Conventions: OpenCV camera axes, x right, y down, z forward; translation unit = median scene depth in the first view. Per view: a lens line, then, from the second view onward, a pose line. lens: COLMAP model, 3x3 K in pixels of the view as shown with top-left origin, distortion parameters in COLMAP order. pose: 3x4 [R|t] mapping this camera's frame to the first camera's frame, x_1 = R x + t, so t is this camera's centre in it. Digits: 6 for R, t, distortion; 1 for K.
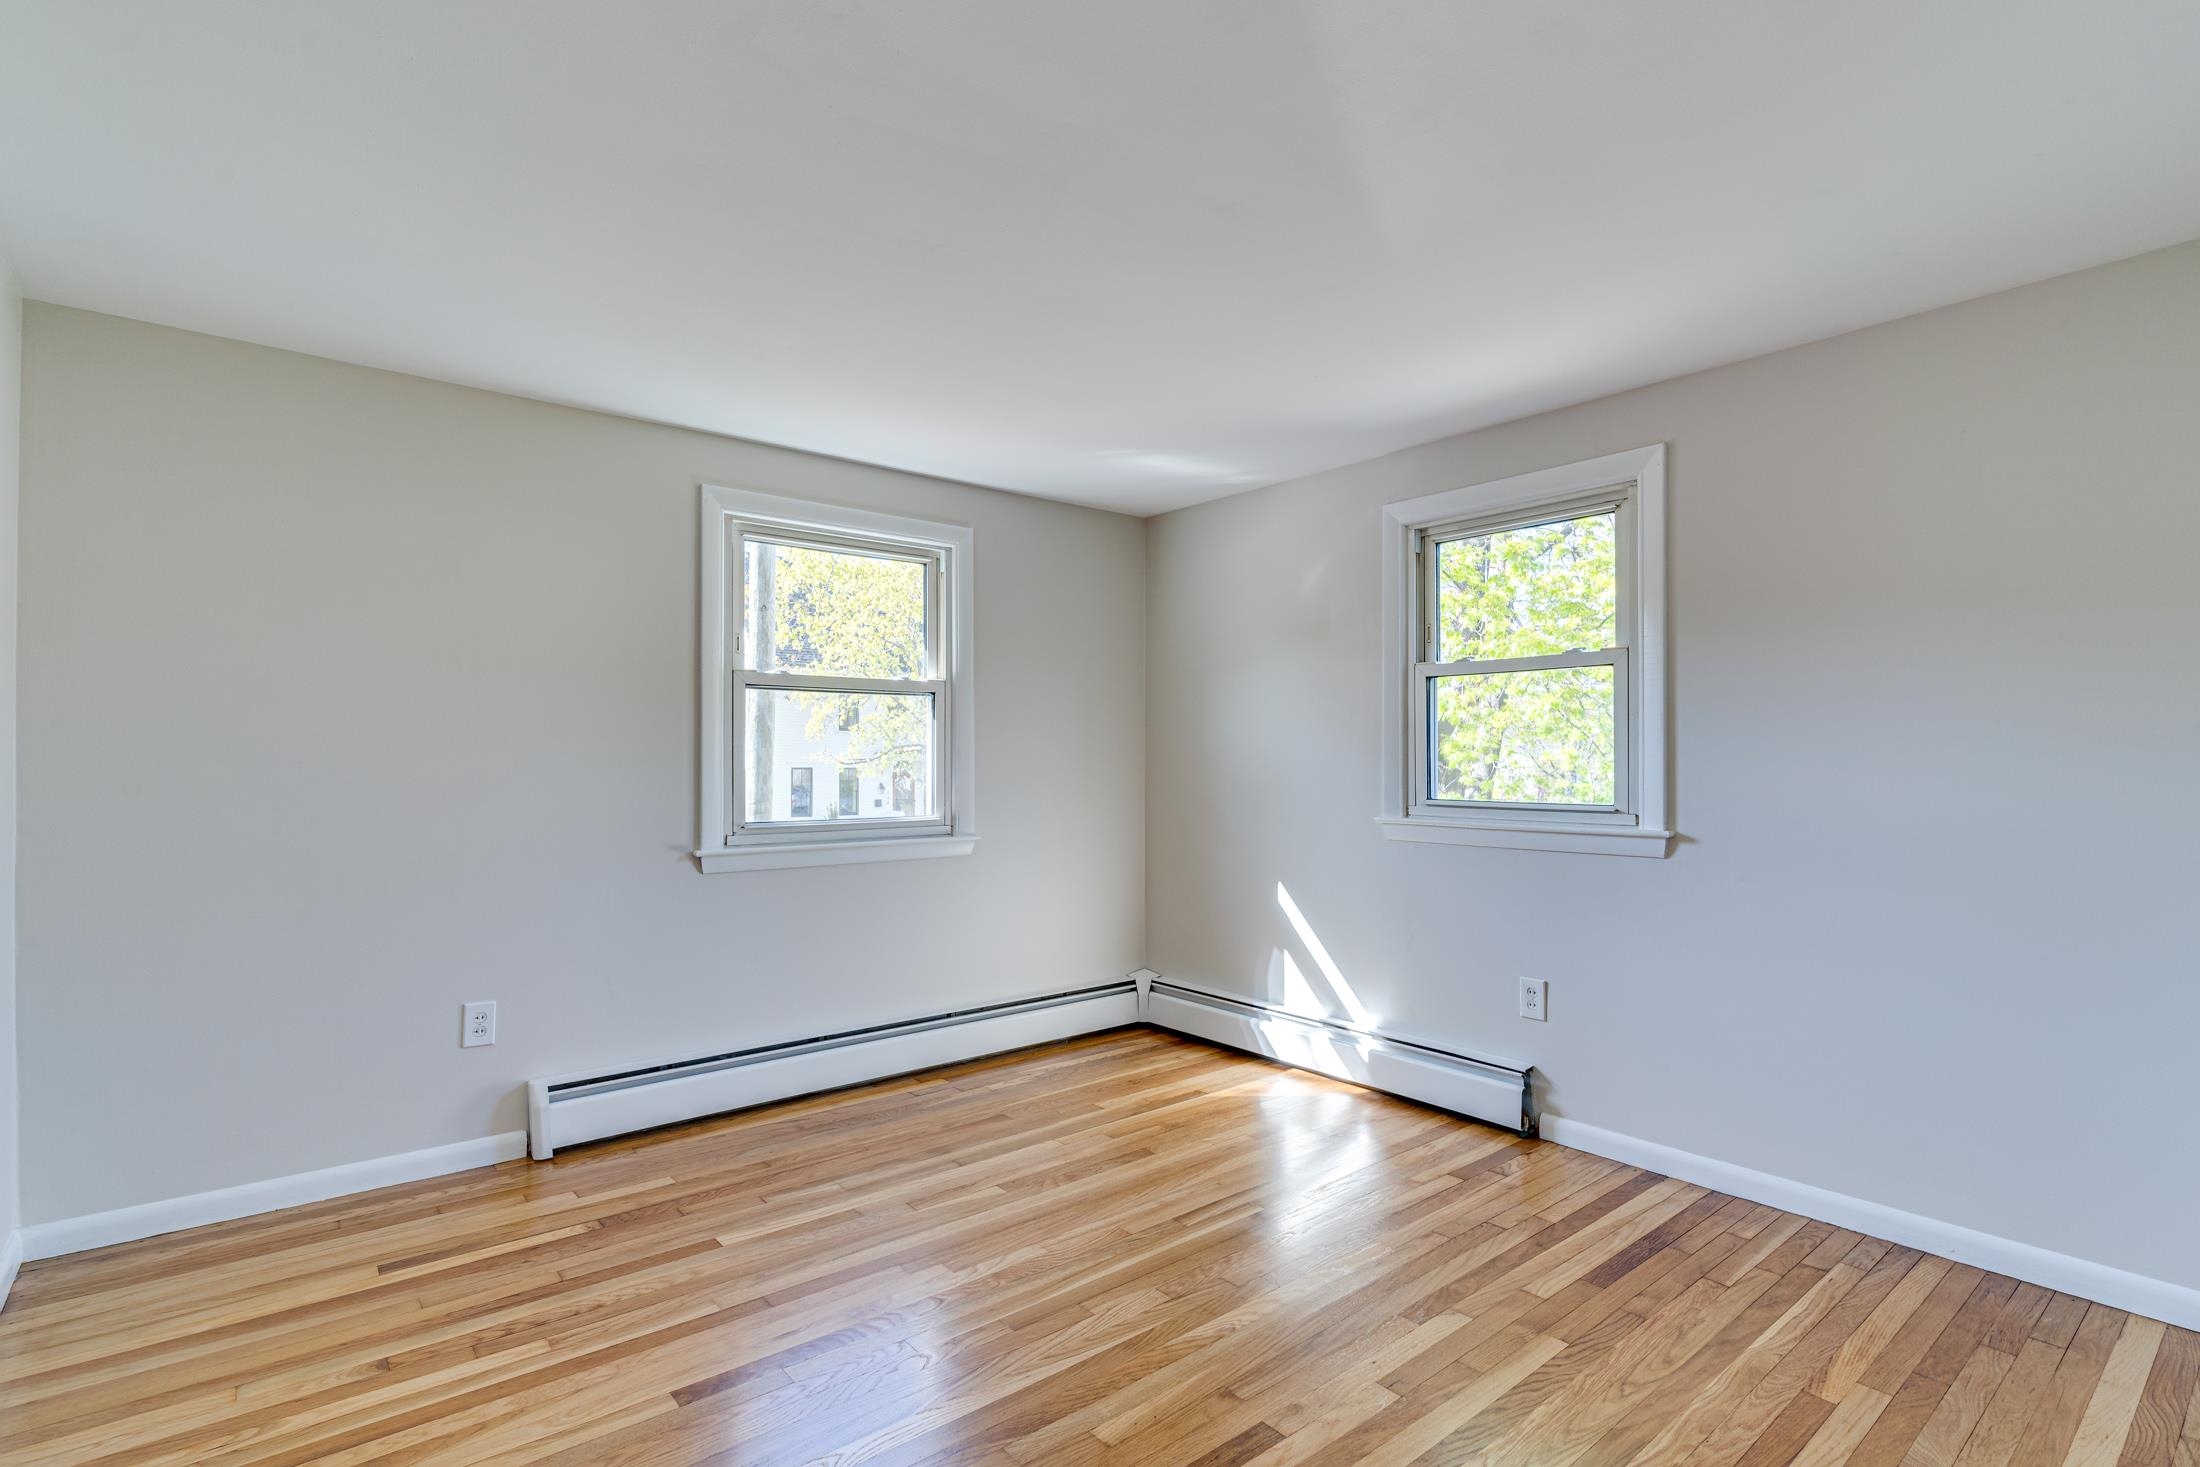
lens RADIAL K [[1048.2, 0, 1095.4], [0, 1048.2, 740.9], [0, 0, 1]] dist [0.003213, -0.000459]
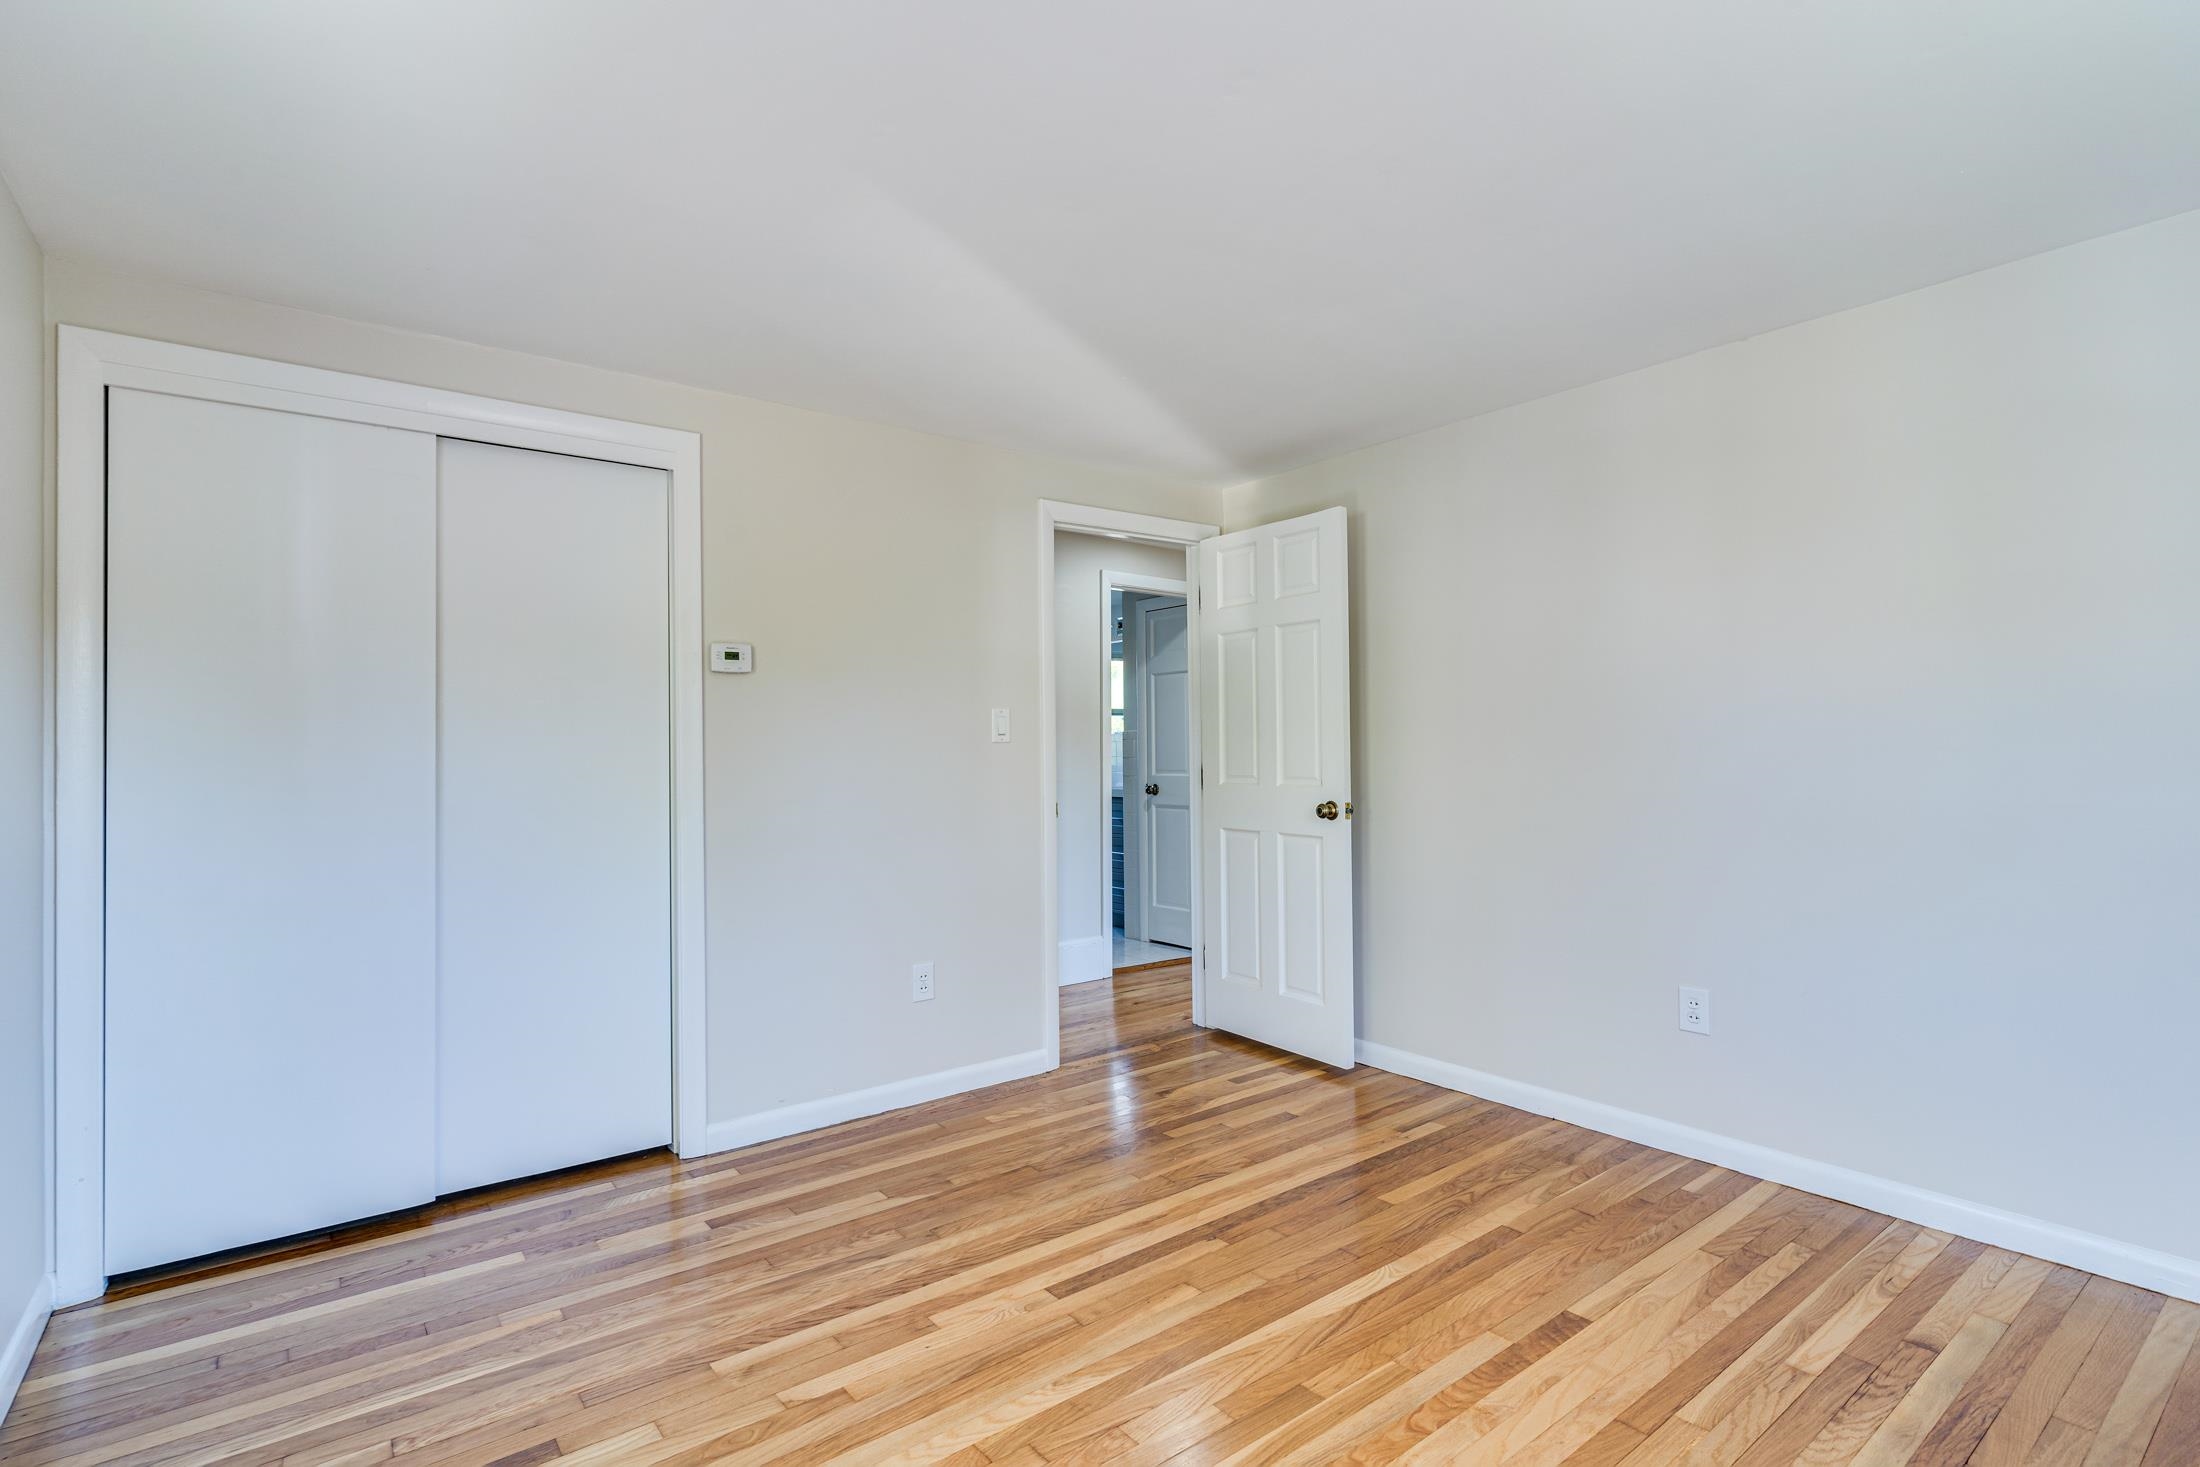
lens RADIAL K [[1048.2, 0, 1094.8], [0, 1048.2, 743.9], [0, 0, 1]] dist [0.003213, -0.000459]
pose [[-0.999550, 0.013001, 0.027040, 0.066290], [0.012393, 0.999670, -0.022520, 0.035935], [-0.027323, -0.022175, -0.999381, 1.892207]]
